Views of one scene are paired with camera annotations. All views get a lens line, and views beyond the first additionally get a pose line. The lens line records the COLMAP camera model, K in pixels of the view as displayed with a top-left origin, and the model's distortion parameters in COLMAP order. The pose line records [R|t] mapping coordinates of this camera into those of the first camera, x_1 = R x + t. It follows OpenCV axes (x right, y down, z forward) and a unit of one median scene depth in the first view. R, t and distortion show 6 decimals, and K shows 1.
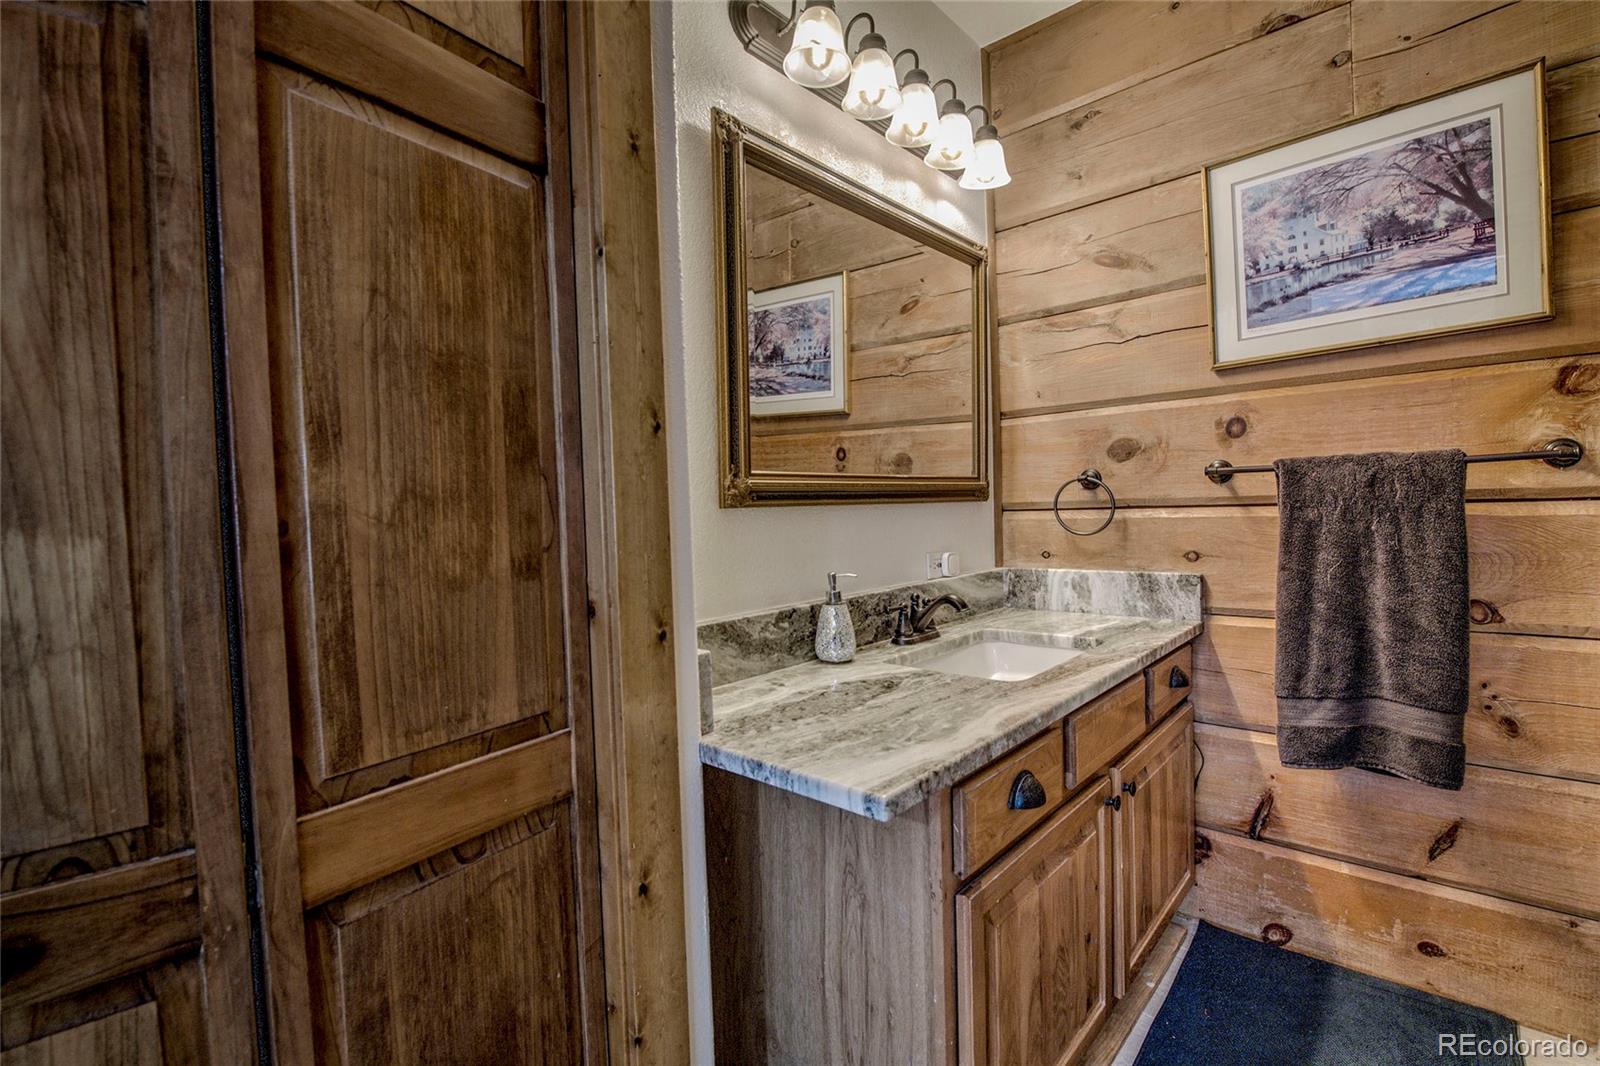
lens RADIAL K [[708.5, 0, 796.4], [0, 708.5, 532.0], [0, 0, 1]] dist [-0.015126, -0.001662]
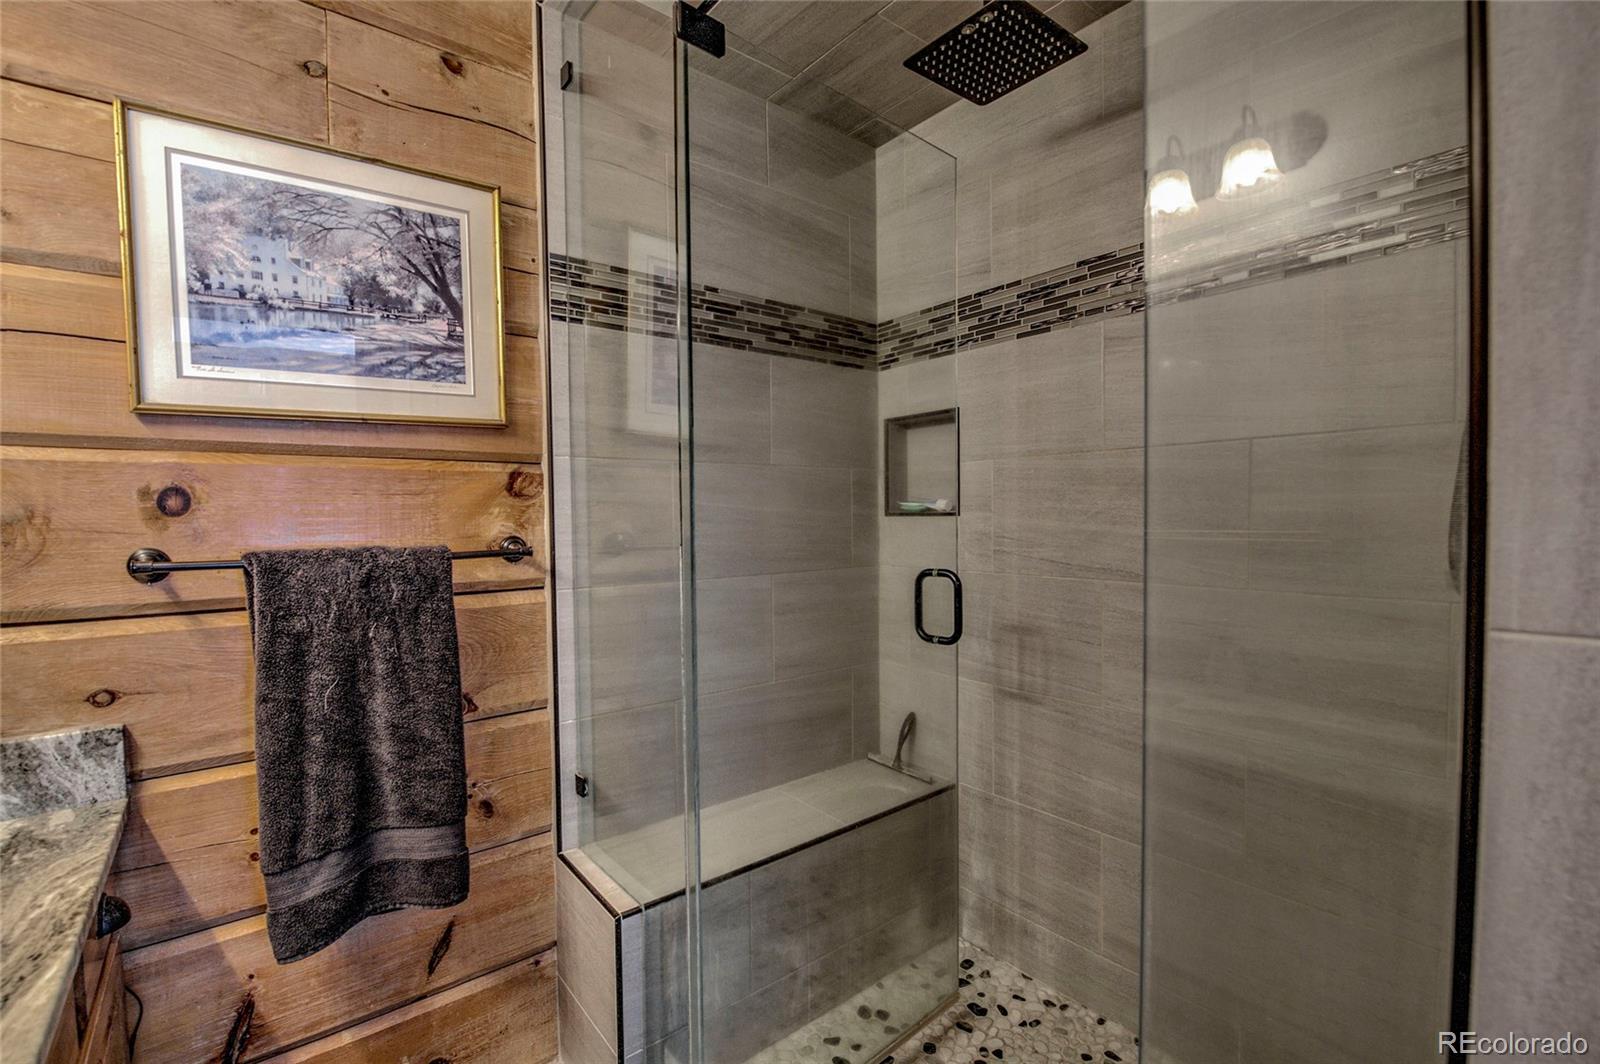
lens RADIAL K [[708.5, 0, 799.3], [0, 708.5, 541.7], [0, 0, 1]] dist [-0.015126, -0.001662]
pose [[0.158821, -0.005222, 0.987294, 0.052718], [0.040143, 0.999193, -0.001173, -0.095385], [-0.986491, 0.039820, 0.158903, 0.330526]]
